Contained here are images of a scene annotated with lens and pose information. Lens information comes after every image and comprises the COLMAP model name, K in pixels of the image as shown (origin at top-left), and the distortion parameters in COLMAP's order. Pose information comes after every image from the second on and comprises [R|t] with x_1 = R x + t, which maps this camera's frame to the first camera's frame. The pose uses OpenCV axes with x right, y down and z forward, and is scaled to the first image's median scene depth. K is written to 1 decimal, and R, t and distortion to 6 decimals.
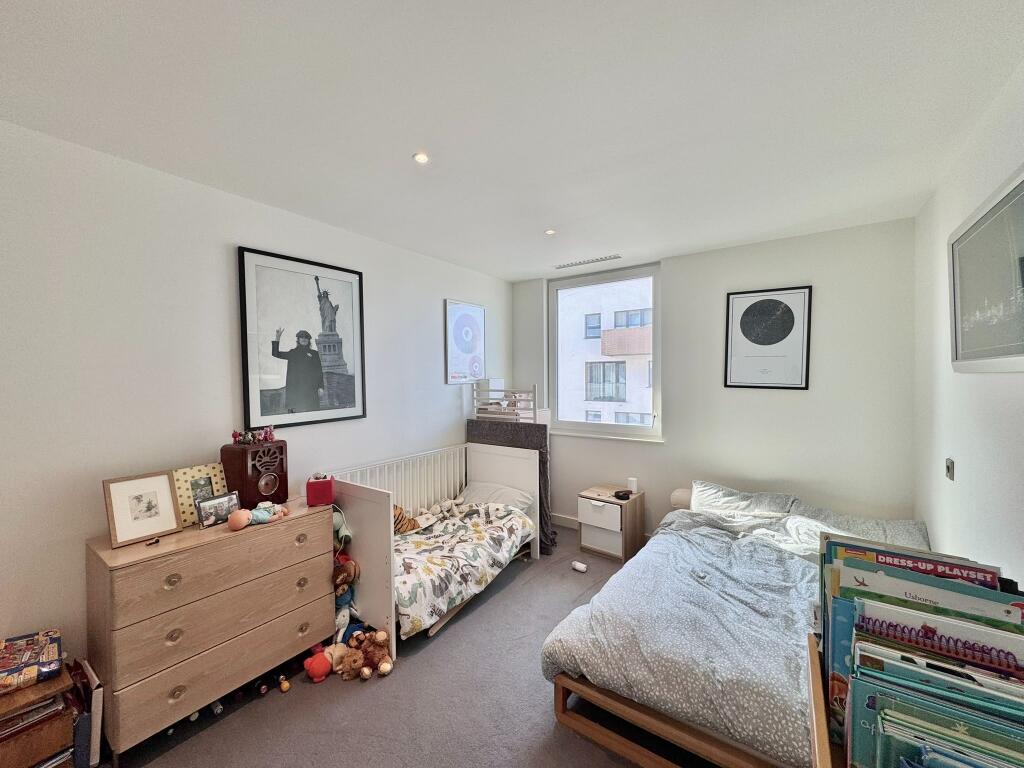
lens RADIAL K [[405.5, 0, 512.0], [0, 405.5, 384.0], [0, 0, 1]] dist [-0.001143, 0.000062]
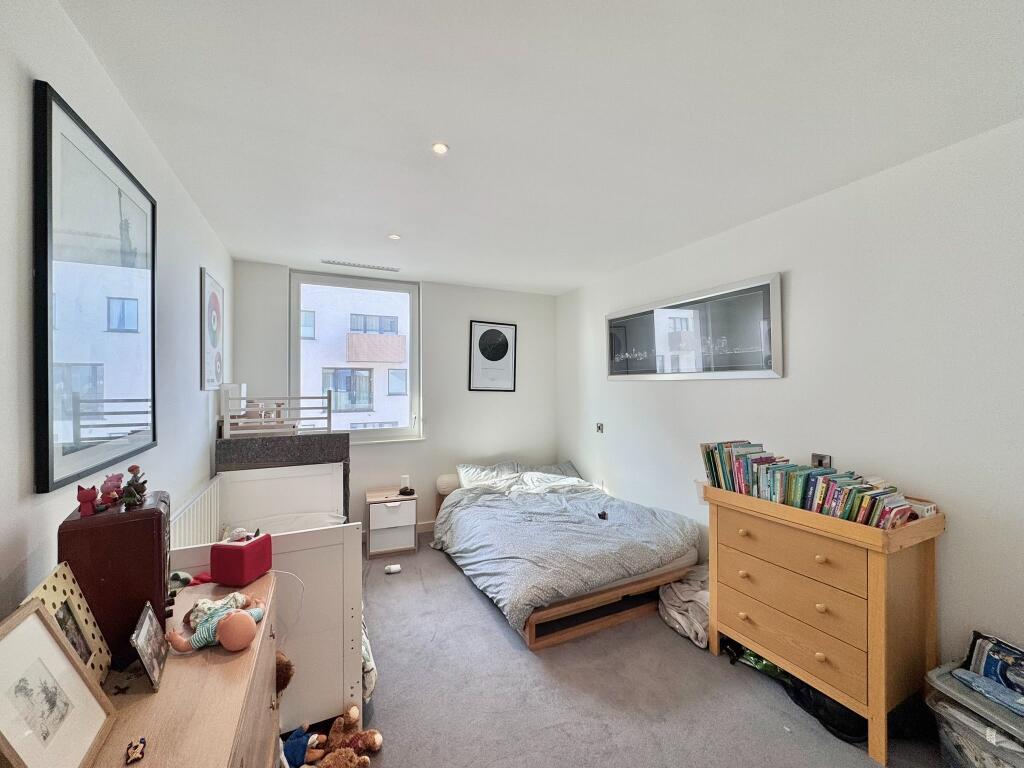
lens RADIAL K [[408.1, 0, 512.4], [0, 408.1, 381.4], [0, 0, 1]] dist [-0.001709, 0.000210]
pose [[0.484959, 0.011939, 0.874456, -0.587088], [0.012850, 0.999702, -0.020775, 0.007111], [-0.874443, 0.021312, 0.484660, 0.236885]]
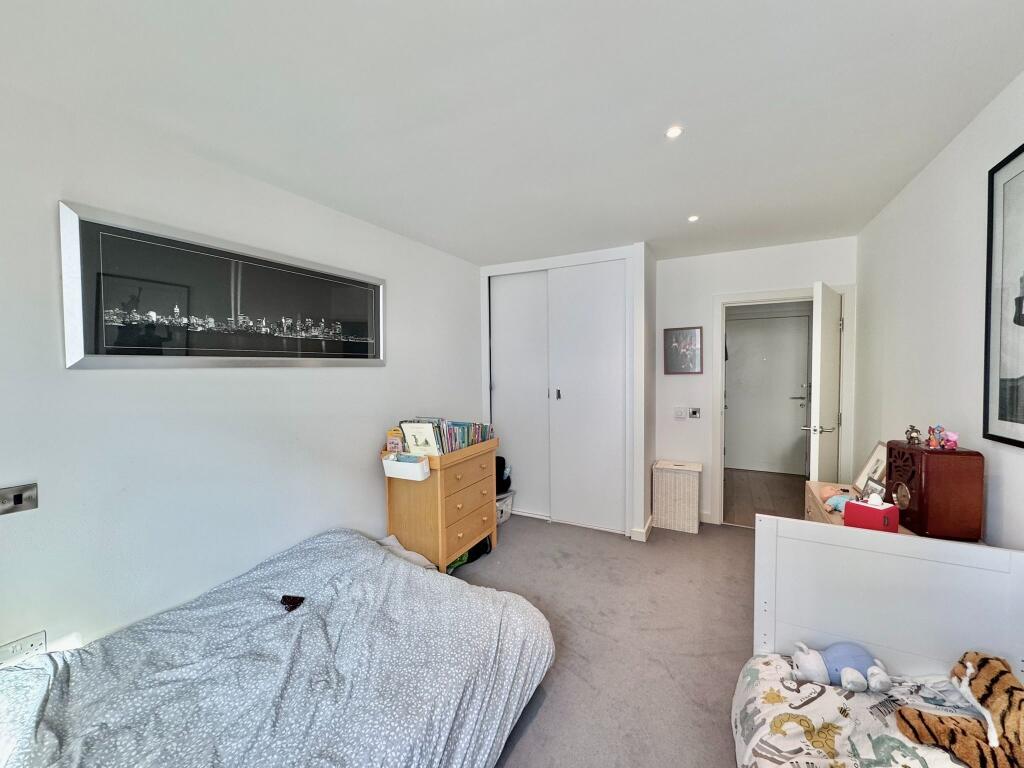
lens RADIAL K [[408.1, 0, 512.4], [0, 408.1, 381.4], [0, 0, 1]] dist [-0.001709, 0.000210]
pose [[-0.990914, 0.019137, -0.133126, 0.172410], [0.012353, 0.998591, 0.051599, -0.019970], [0.133925, 0.049486, -0.989755, 1.152605]]
